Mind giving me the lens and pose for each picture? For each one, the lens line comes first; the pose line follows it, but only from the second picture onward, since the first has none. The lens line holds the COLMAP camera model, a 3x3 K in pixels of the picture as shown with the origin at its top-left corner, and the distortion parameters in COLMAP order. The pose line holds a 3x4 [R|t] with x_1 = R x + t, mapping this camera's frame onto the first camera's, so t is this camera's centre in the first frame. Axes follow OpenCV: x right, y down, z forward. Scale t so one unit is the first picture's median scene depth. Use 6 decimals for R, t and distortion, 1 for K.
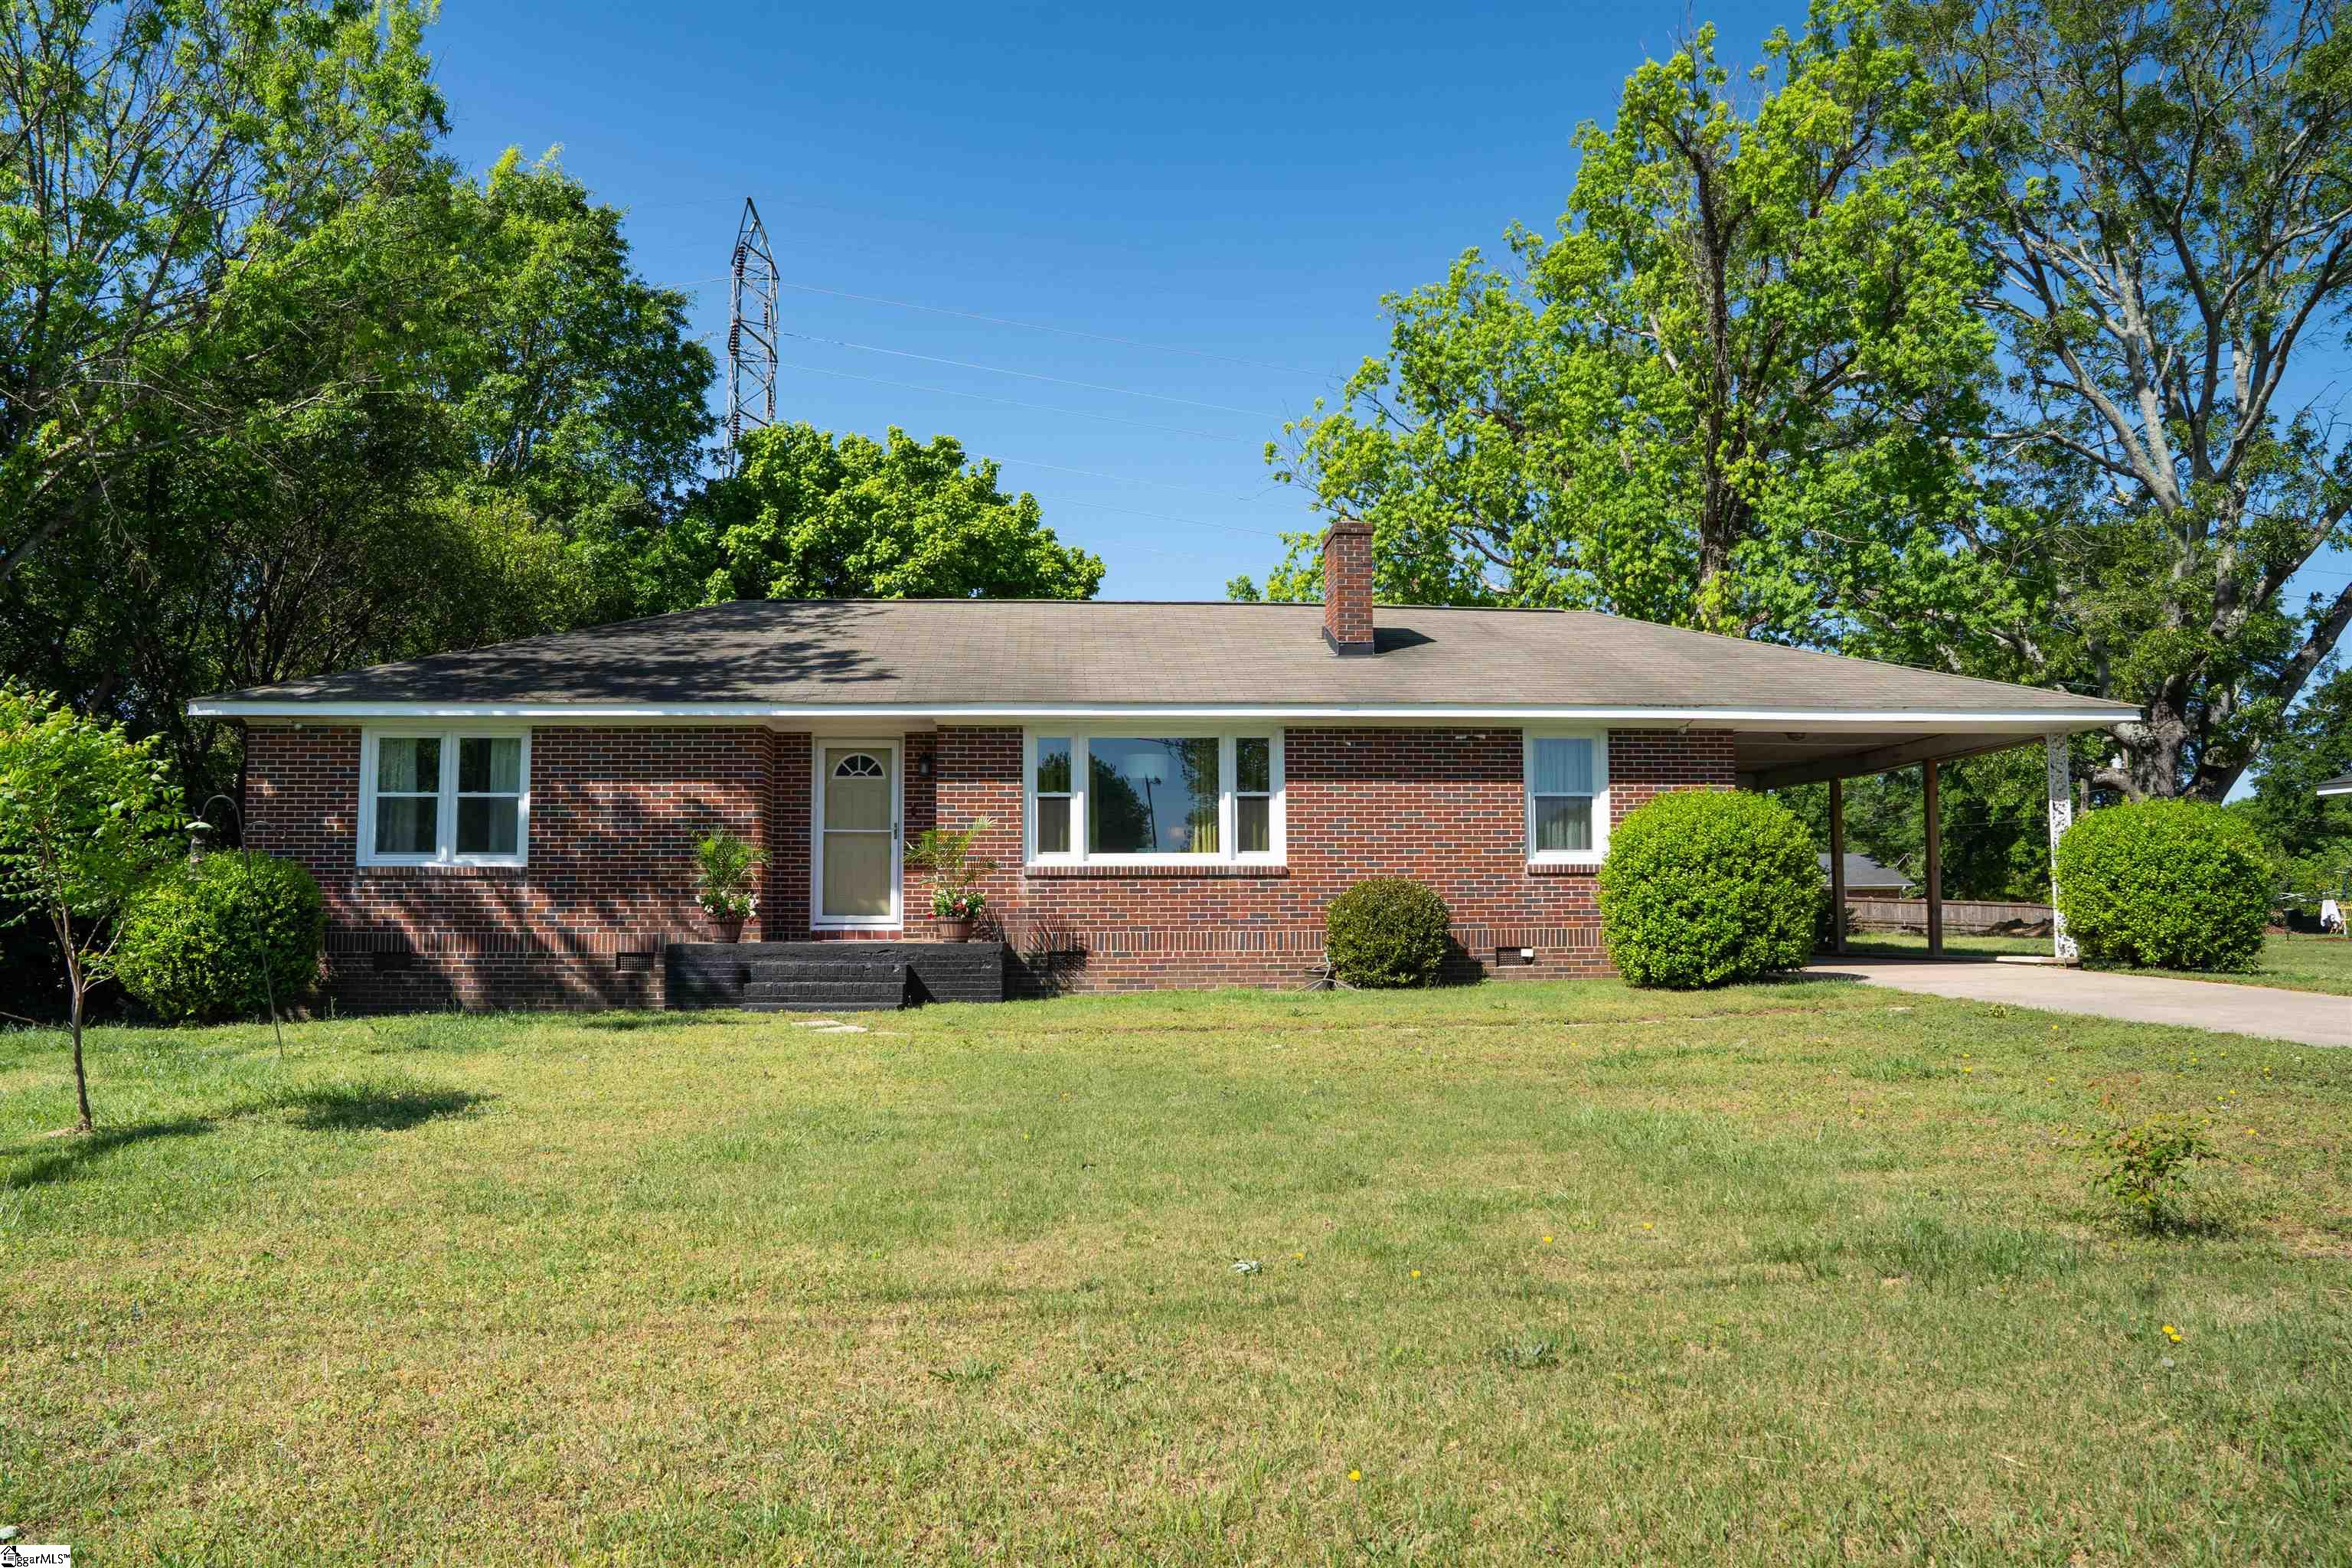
lens RADIAL K [[1663.8, 0, 1145.7], [0, 1663.8, 776.3], [0, 0, 1]] dist [-0.163914, 0.161311]
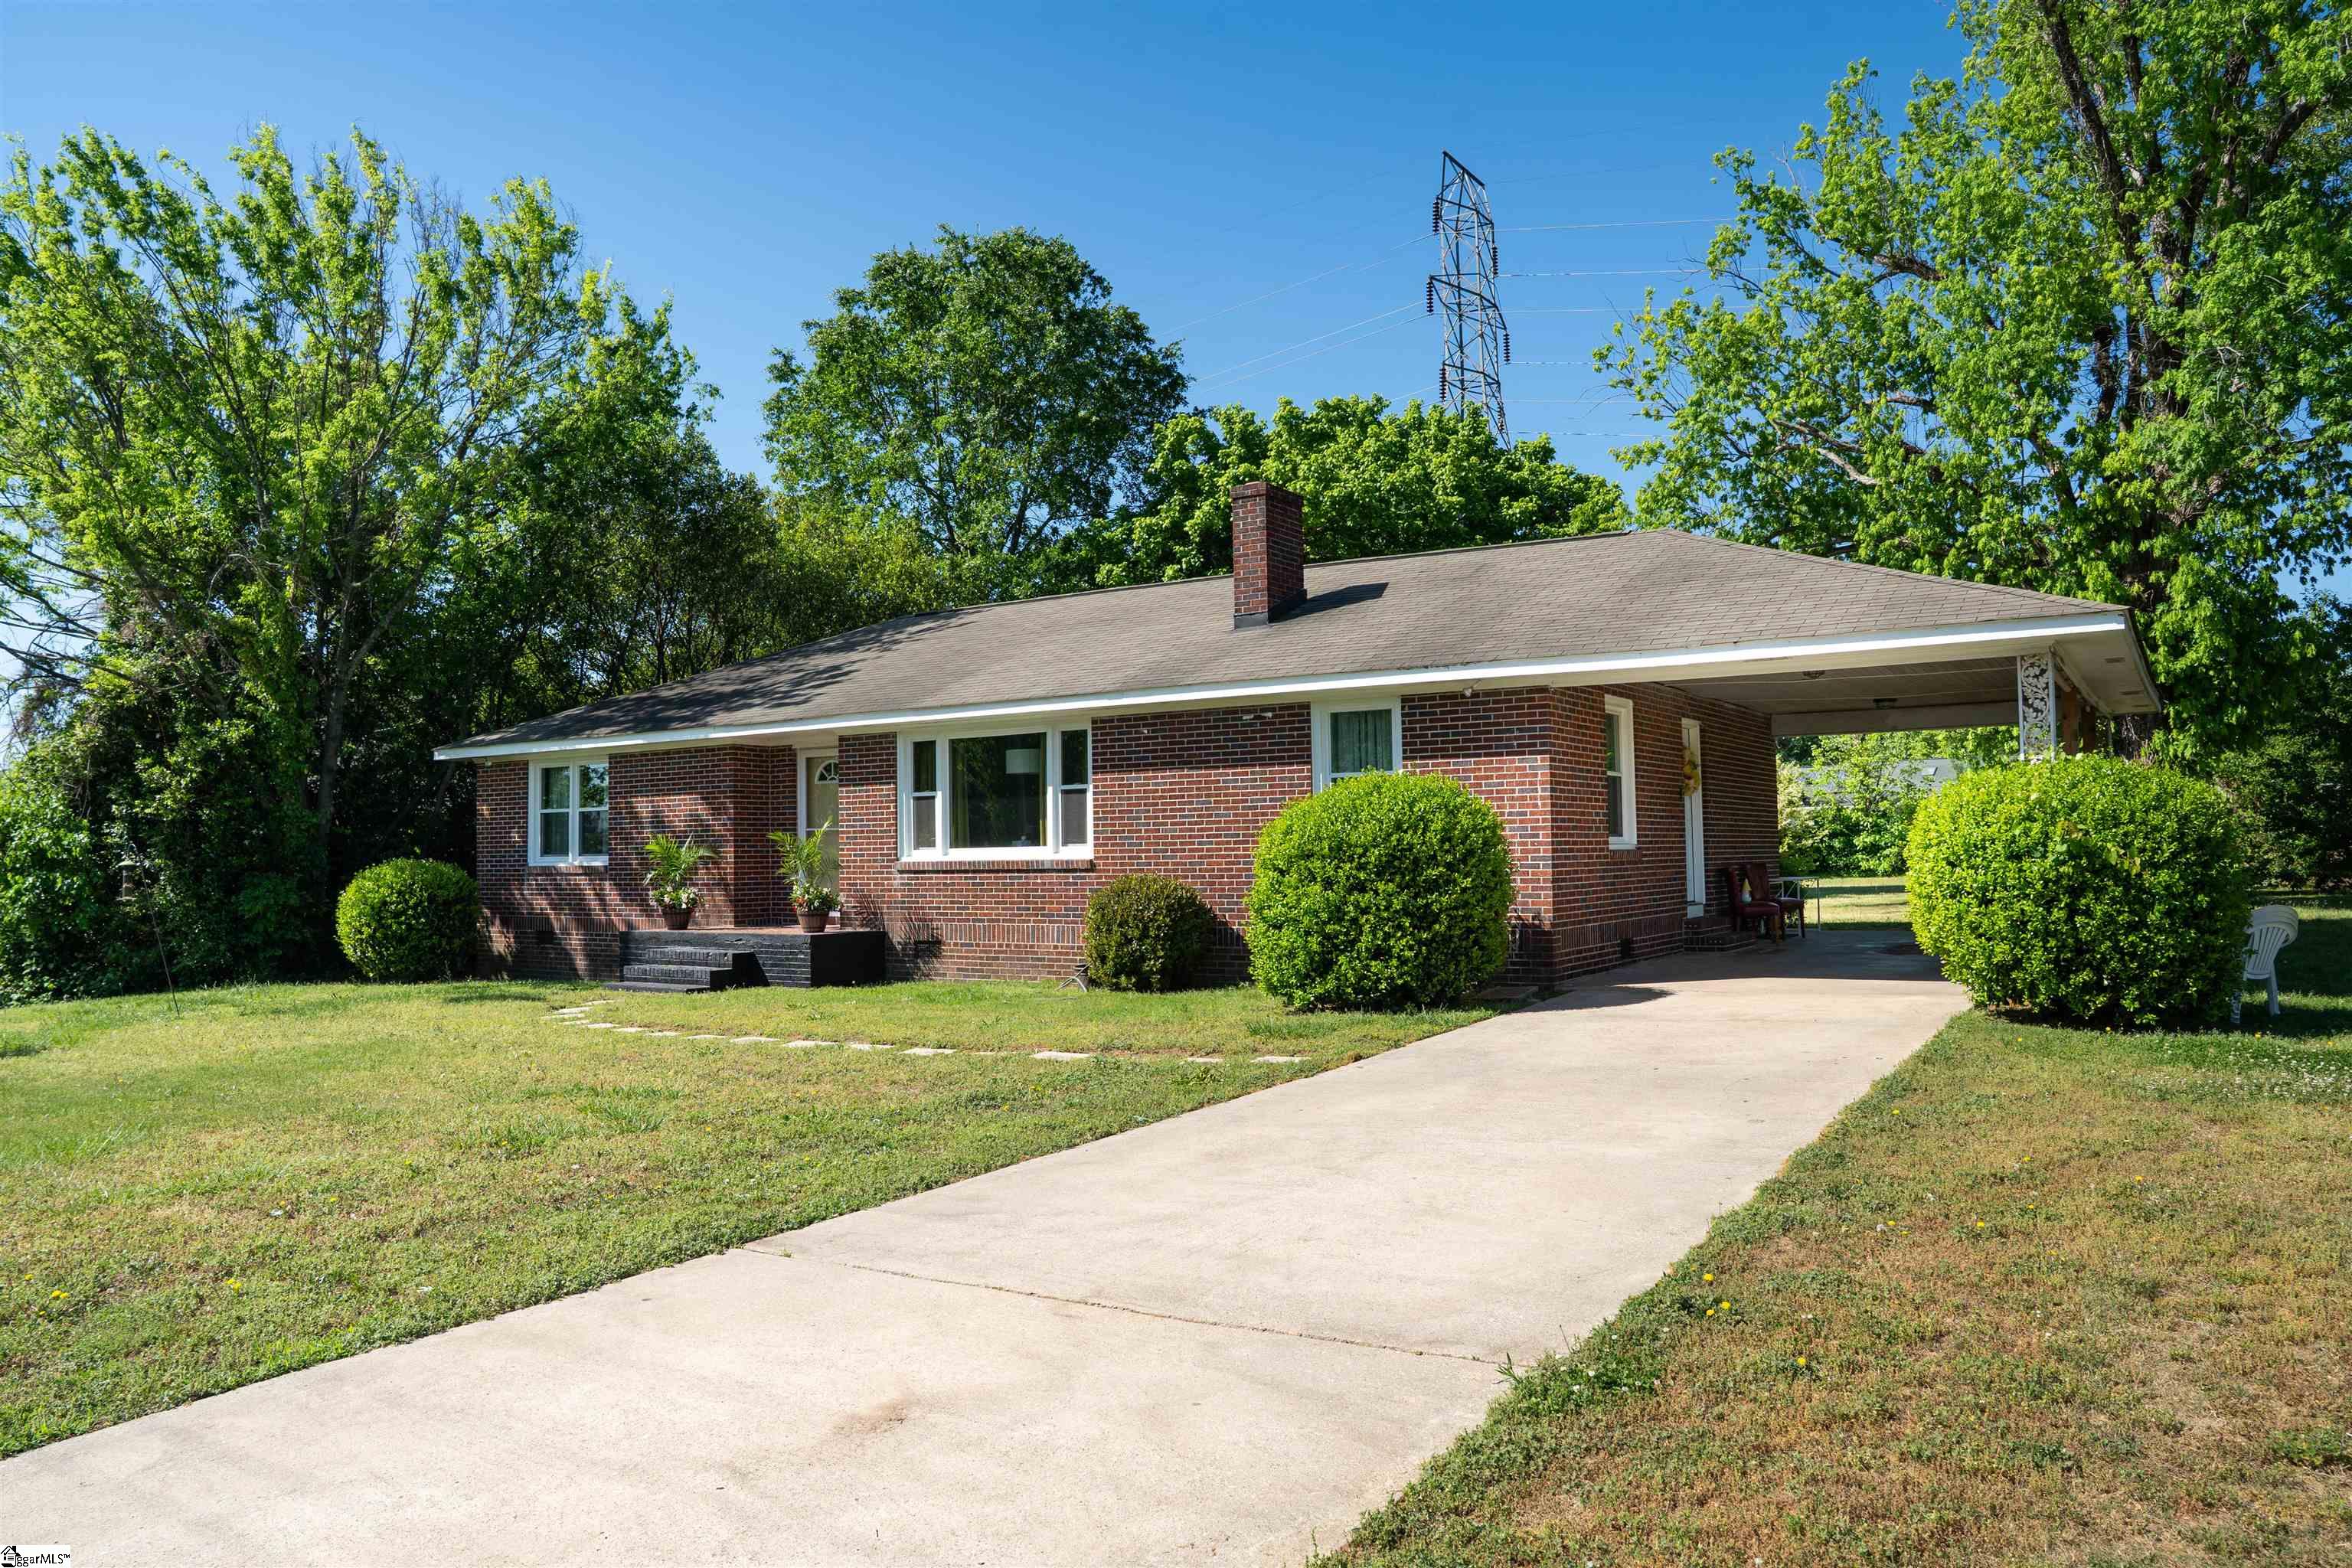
lens RADIAL K [[1663.8, 0, 1145.7], [0, 1663.8, 776.3], [0, 0, 1]] dist [-0.163914, 0.161311]
pose [[0.794398, -0.037325, -0.606250, 0.712265], [0.064269, 0.997672, 0.022791, -0.015837], [0.603988, -0.057068, 0.794948, 0.239177]]
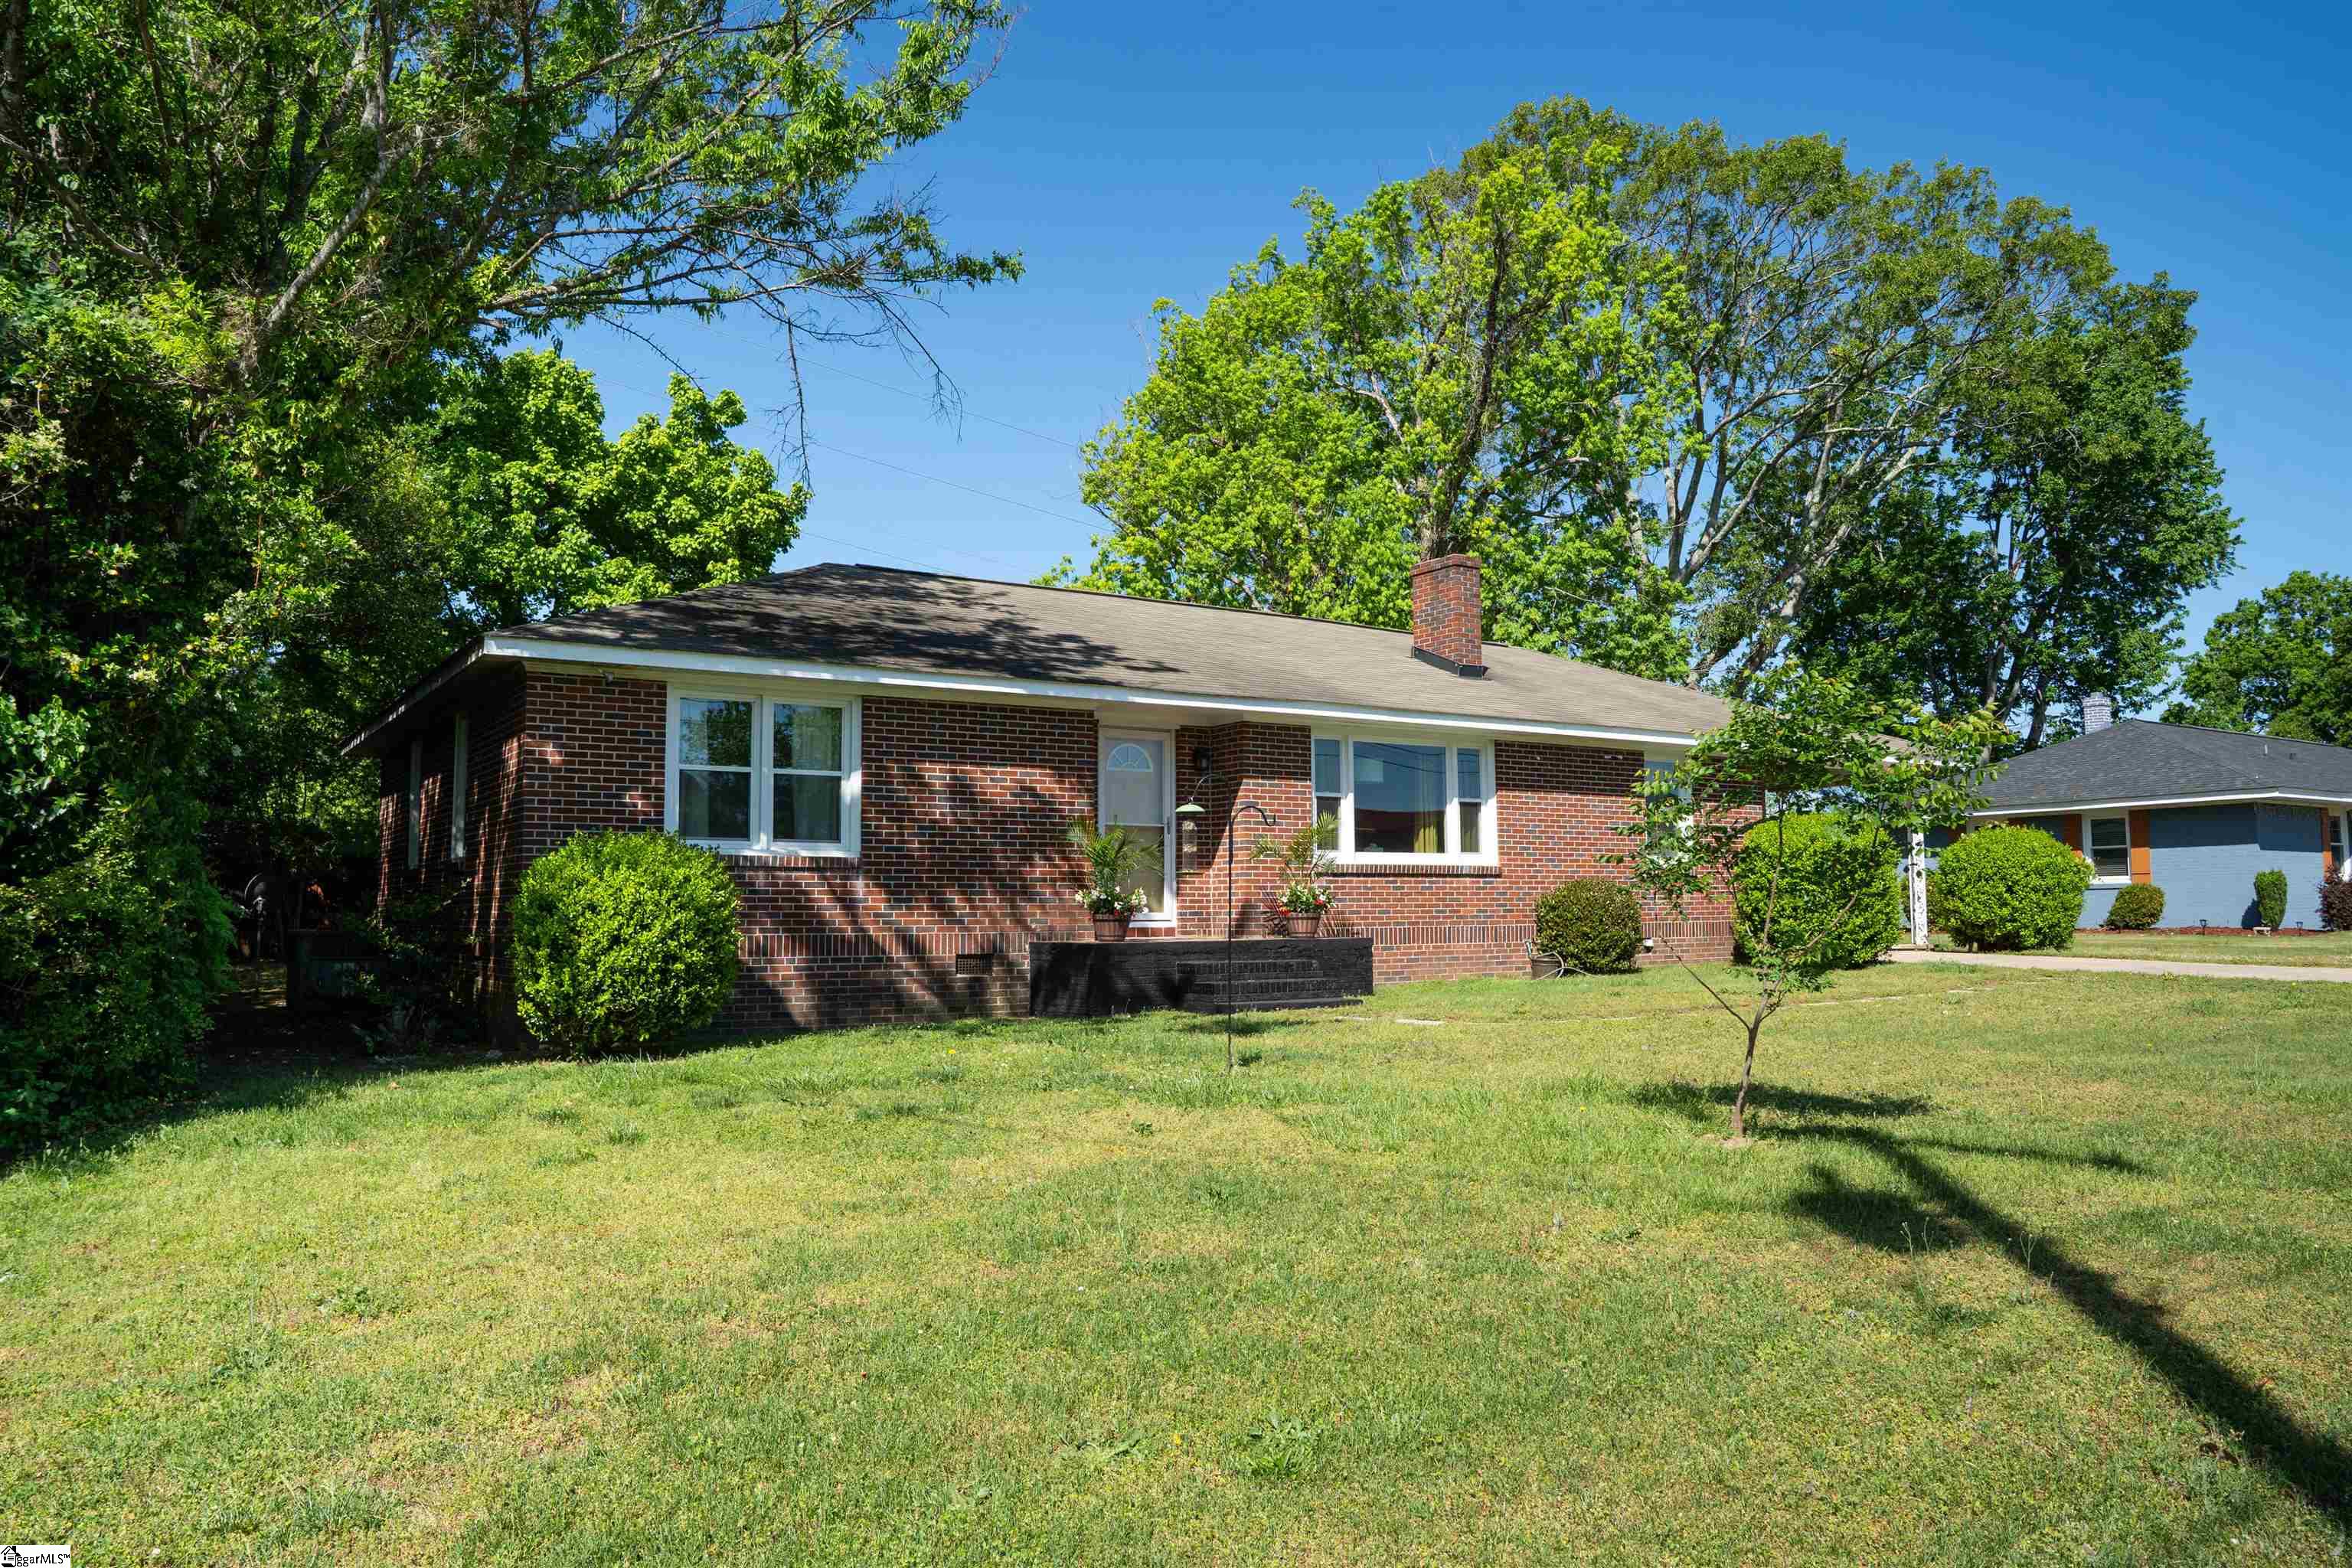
lens RADIAL K [[1663.8, 0, 1145.7], [0, 1663.8, 776.3], [0, 0, 1]] dist [-0.163914, 0.161311]
pose [[0.871520, 0.040450, 0.488689, -0.664221], [-0.040898, 0.999116, -0.009764, 0.014425], [-0.488652, -0.011477, 0.872403, 0.156161]]
